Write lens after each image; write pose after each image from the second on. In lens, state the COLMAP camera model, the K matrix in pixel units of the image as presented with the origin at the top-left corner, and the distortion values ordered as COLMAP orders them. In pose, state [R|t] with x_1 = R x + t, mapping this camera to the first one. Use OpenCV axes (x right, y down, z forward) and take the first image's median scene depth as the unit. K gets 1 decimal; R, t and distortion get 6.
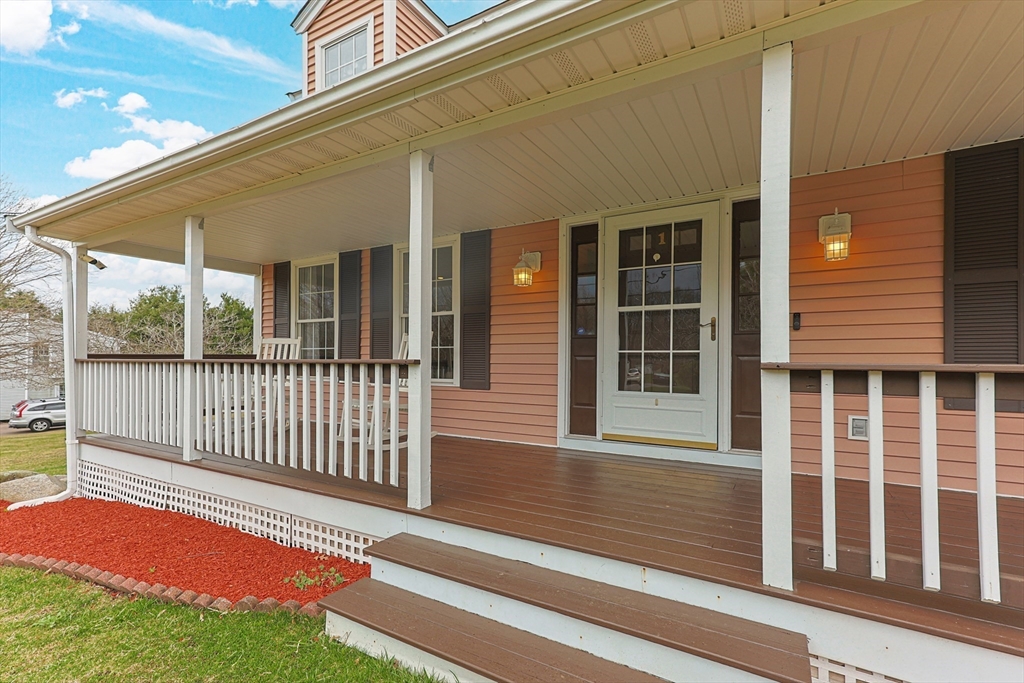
lens RADIAL K [[460.0, 0, 448.5], [0, 460.0, 355.7], [0, 0, 1]] dist [0.013290, 0.000050]
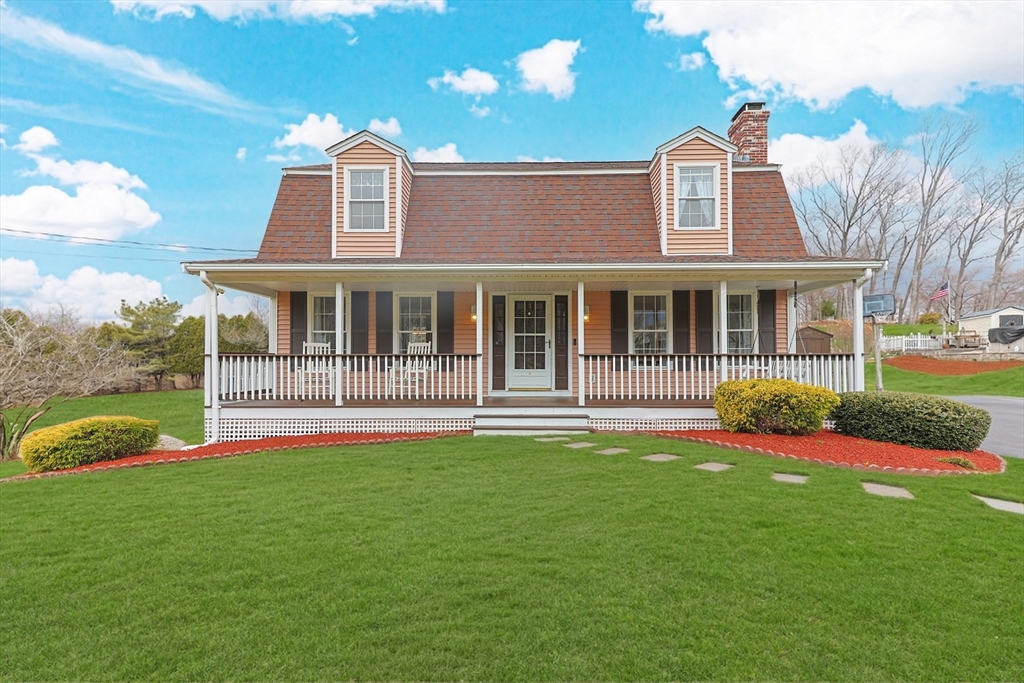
lens RADIAL K [[425.7, 0, 515.0], [0, 425.7, 338.7], [0, 0, 1]] dist [0.000032, -0.000023]
pose [[0.840219, 0.026670, 0.541591, -0.754264], [0.000619, 0.998742, -0.050143, 0.028012], [-0.542247, 0.042467, 0.839145, -0.766869]]
